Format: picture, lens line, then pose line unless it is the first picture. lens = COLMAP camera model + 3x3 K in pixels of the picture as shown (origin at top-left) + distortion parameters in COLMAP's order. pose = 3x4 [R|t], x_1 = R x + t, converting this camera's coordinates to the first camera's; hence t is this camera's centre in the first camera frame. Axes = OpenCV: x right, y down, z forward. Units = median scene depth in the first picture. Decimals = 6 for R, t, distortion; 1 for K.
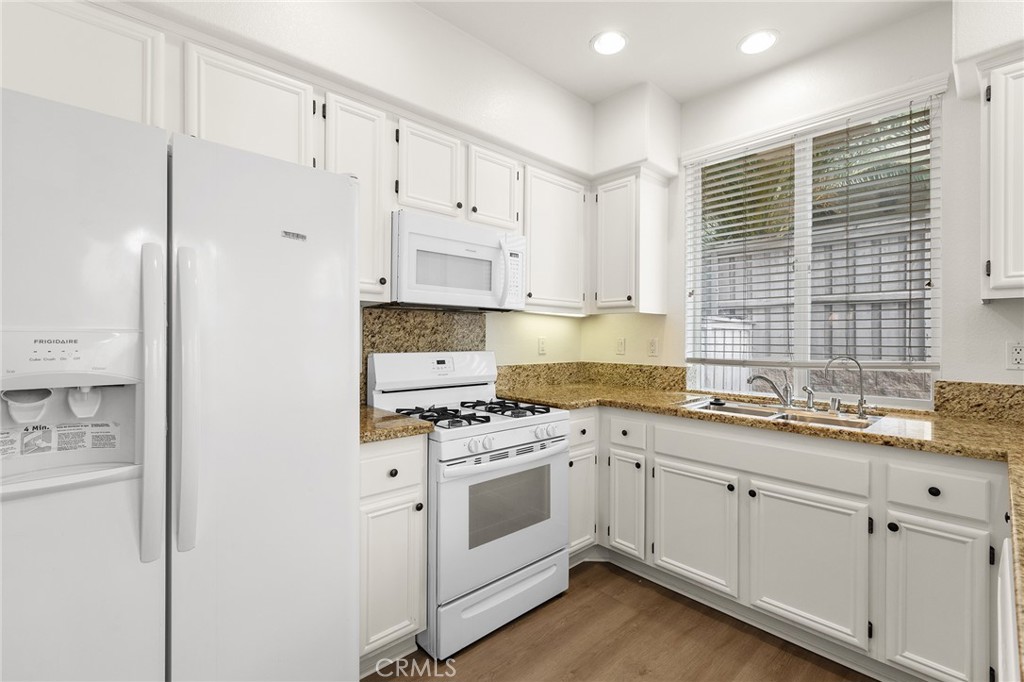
lens RADIAL K [[464.4, 0, 521.6], [0, 464.4, 333.4], [0, 0, 1]] dist [-0.000260, 0.000134]
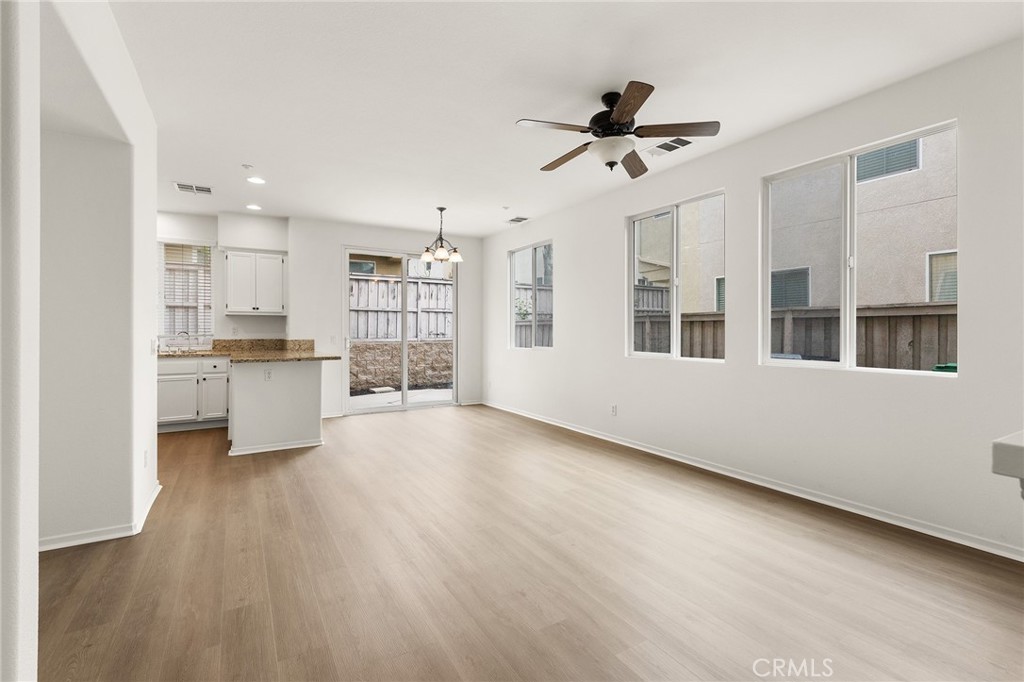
lens RADIAL K [[464.4, 0, 521.6], [0, 464.4, 333.4], [0, 0, 1]] dist [-0.000260, 0.000134]
pose [[0.211374, -0.009236, 0.977362, -1.325163], [-0.001928, 0.999949, 0.009867, 0.021845], [-0.977403, -0.003970, 0.211345, -1.301385]]
